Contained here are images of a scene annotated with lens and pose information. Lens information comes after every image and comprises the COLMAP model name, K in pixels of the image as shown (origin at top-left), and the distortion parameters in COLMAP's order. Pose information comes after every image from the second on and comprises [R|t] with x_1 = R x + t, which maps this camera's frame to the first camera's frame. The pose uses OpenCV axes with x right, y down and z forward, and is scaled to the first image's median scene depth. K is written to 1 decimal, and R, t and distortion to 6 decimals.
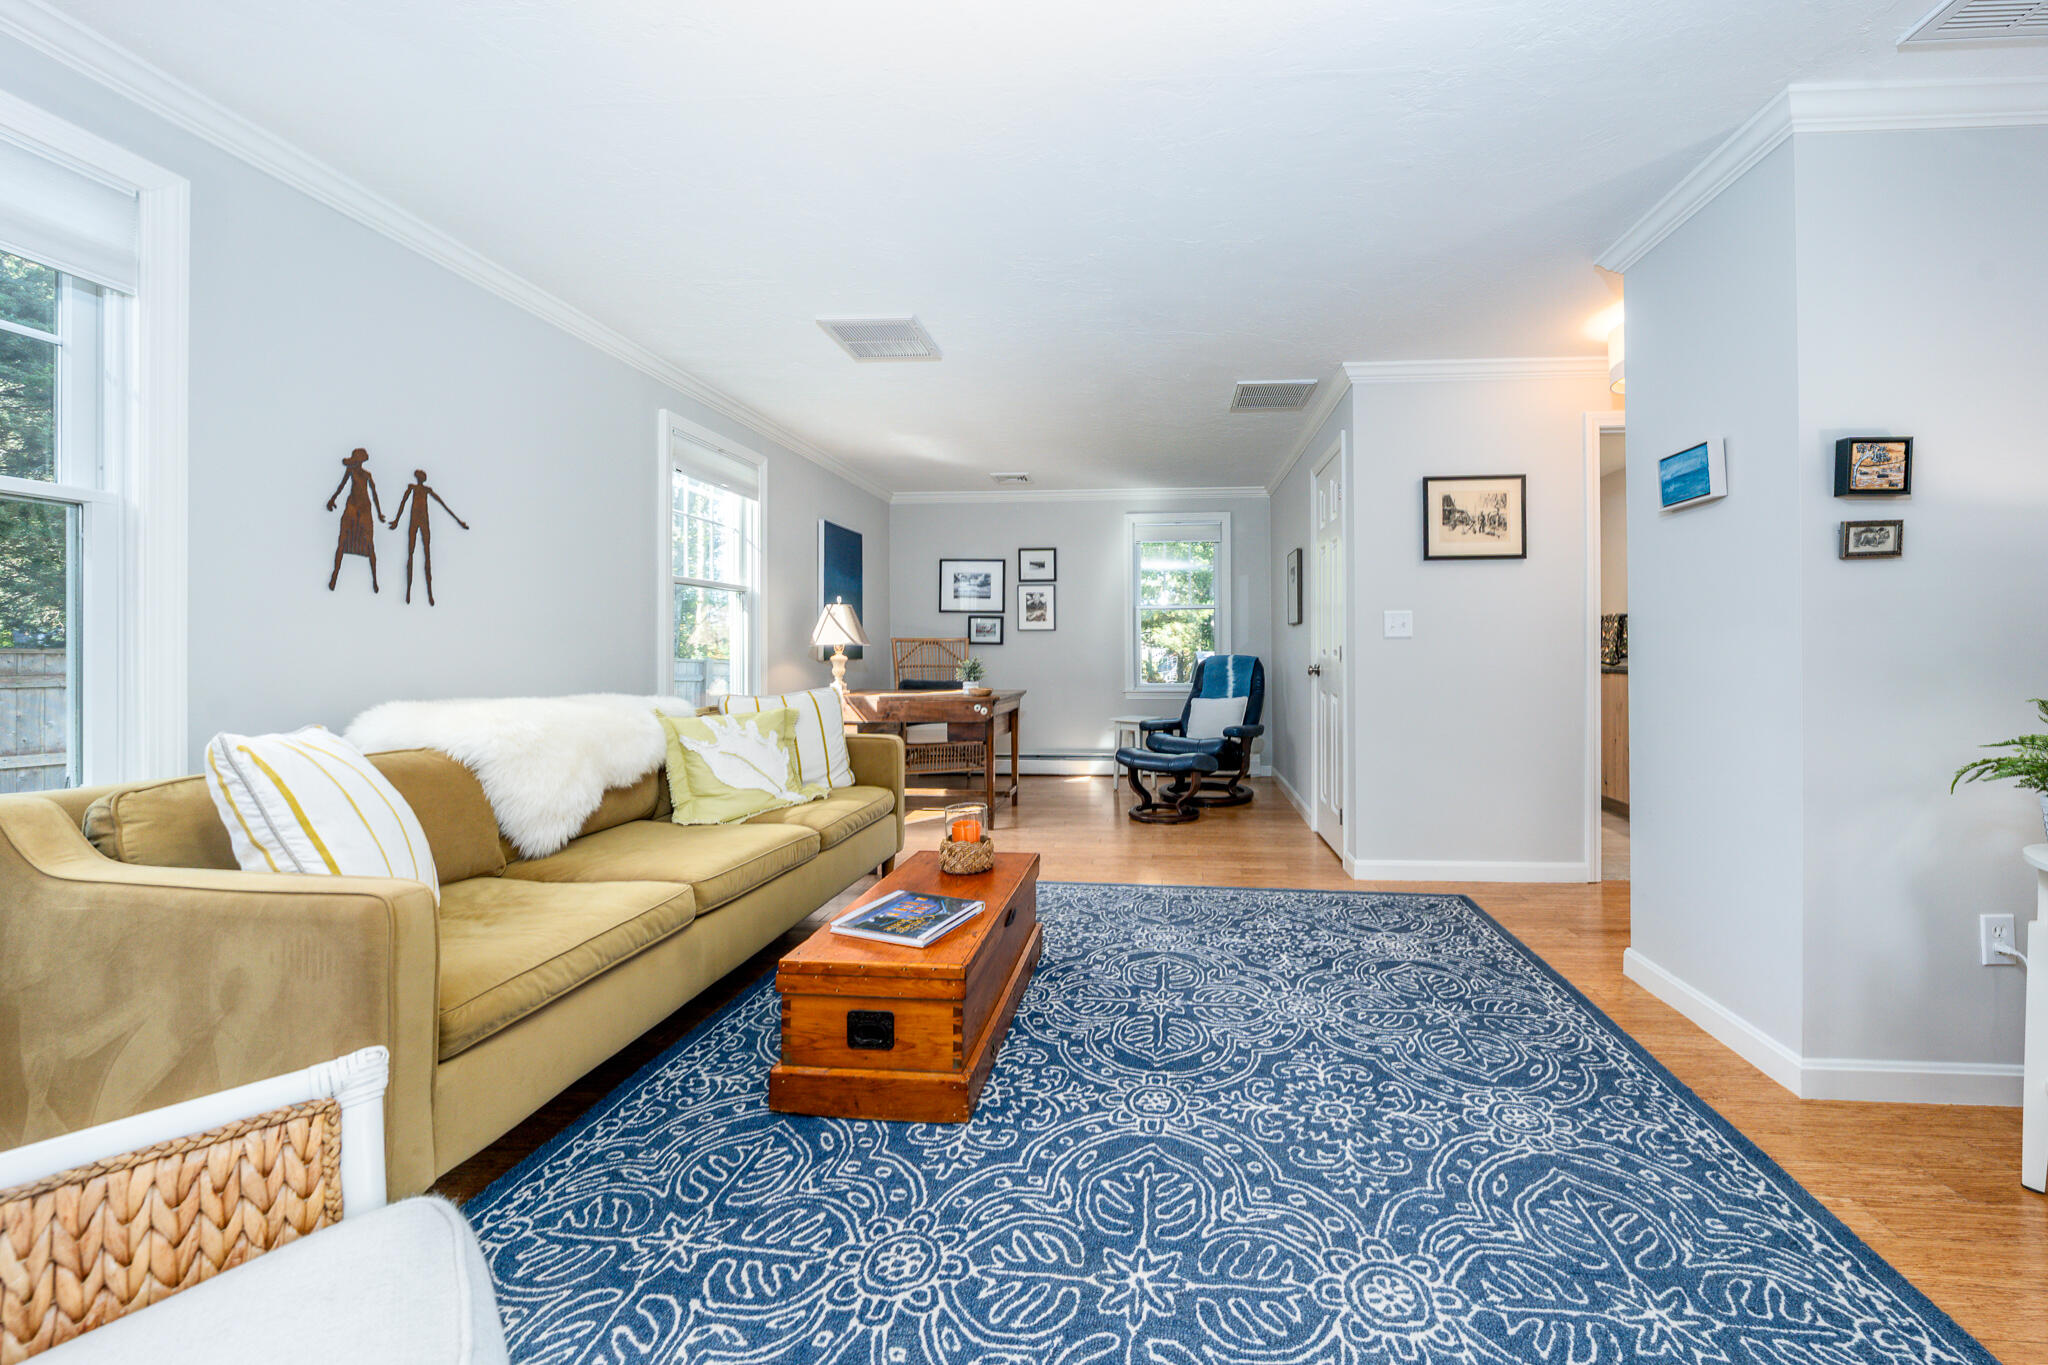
lens RADIAL K [[732.8, 0, 1140.2], [0, 732.8, 649.0], [0, 0, 1]] dist [-0.008691, 0.001202]
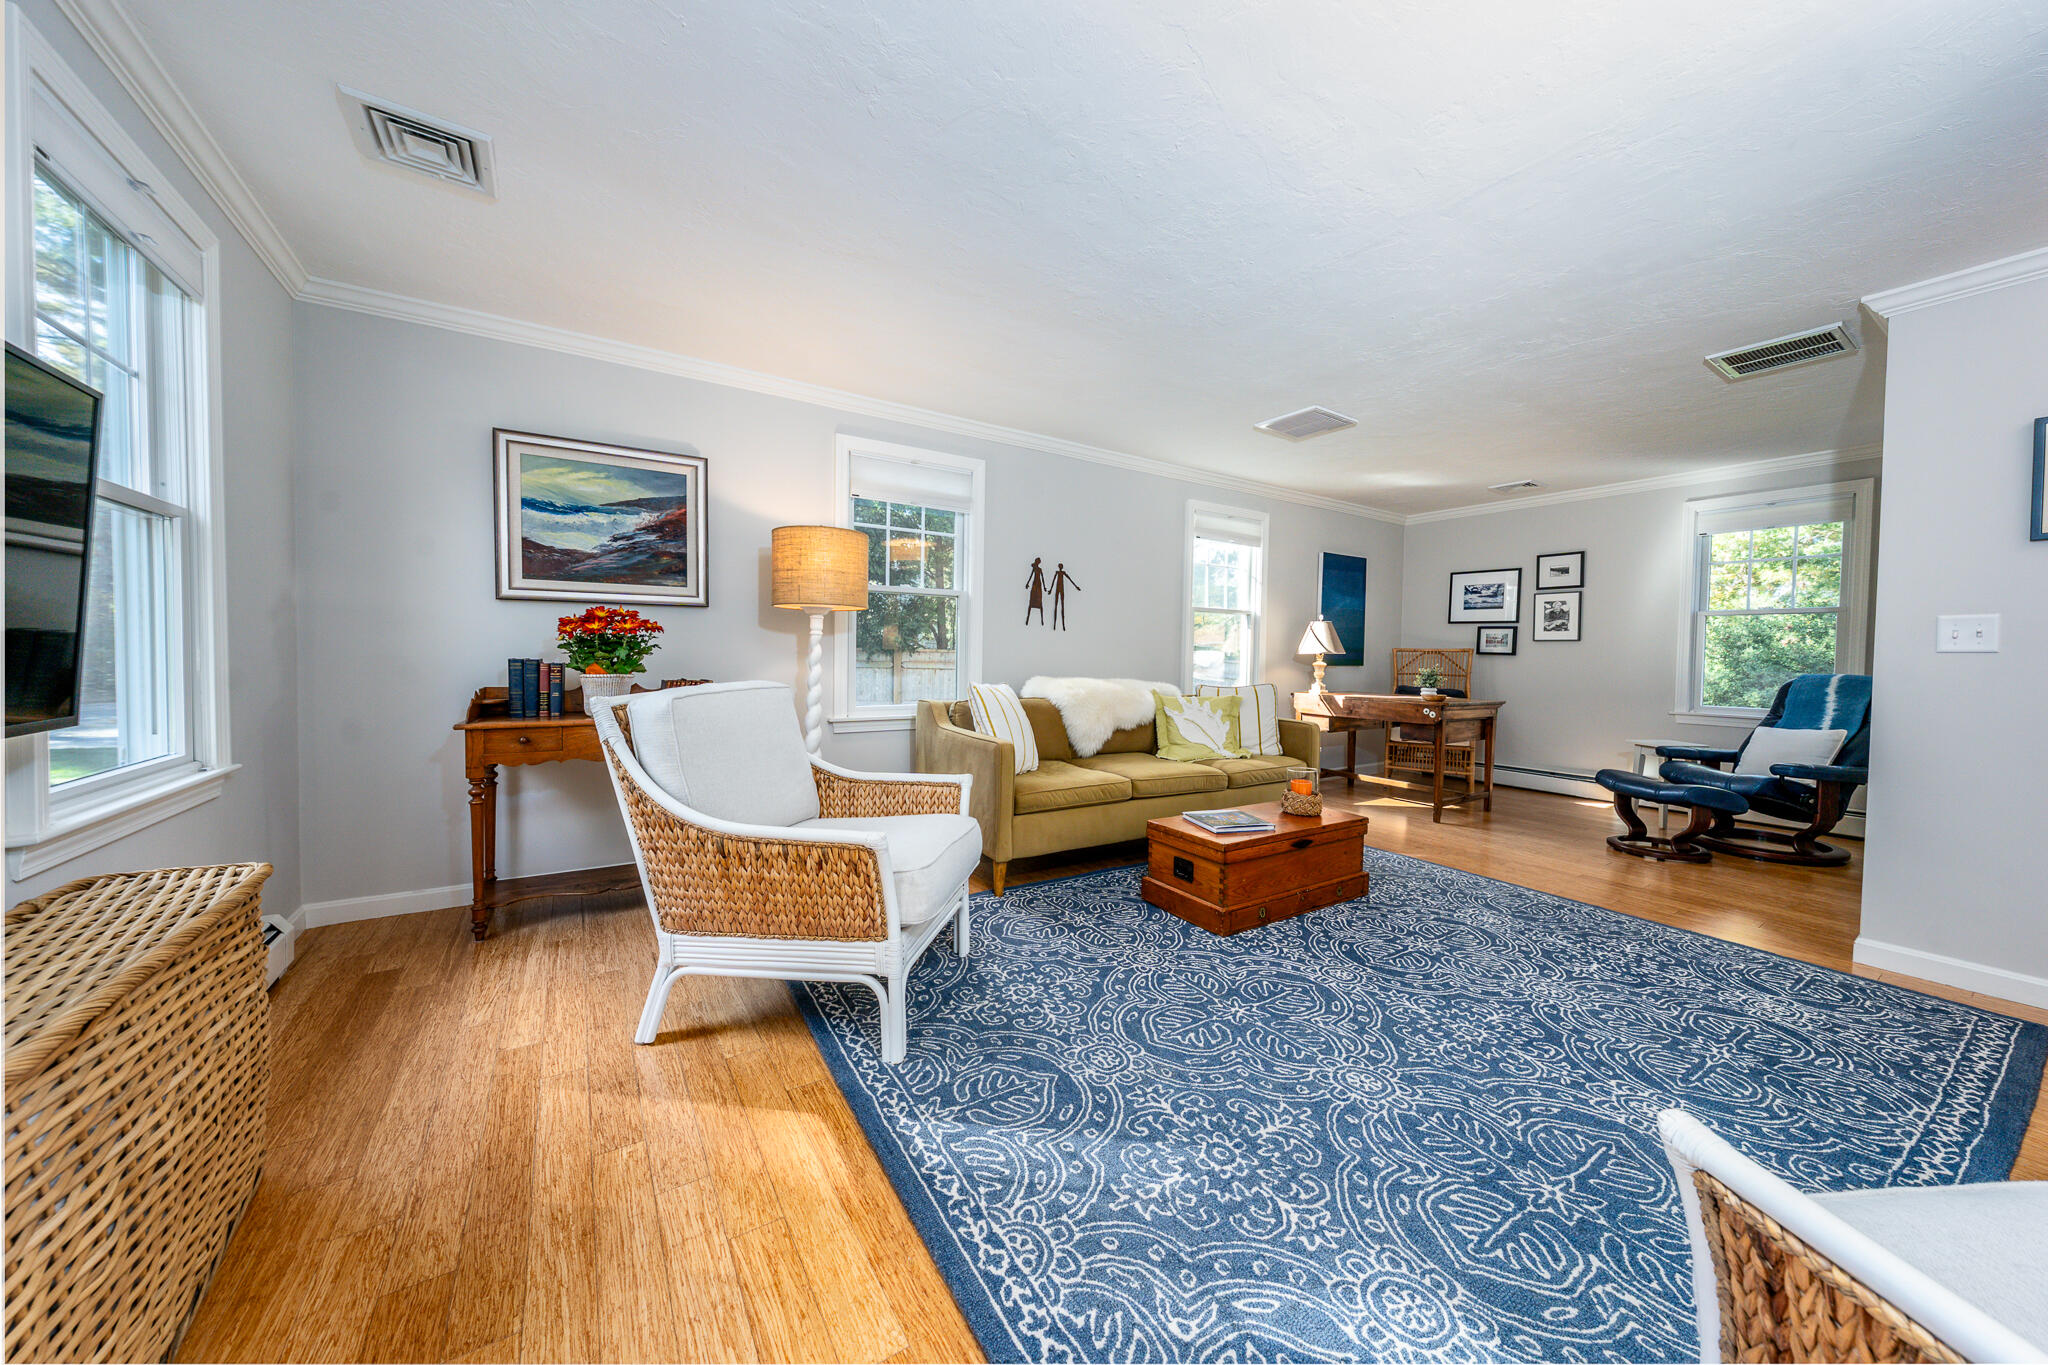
lens RADIAL K [[732.8, 0, 1049.5], [0, 732.8, 674.5], [0, 0, 1]] dist [-0.008691, 0.001202]
pose [[0.598755, 0.033968, -0.800211, 0.586310], [-0.016099, 0.999409, 0.030378, -0.000249], [0.800770, -0.005306, 0.598948, -0.225922]]
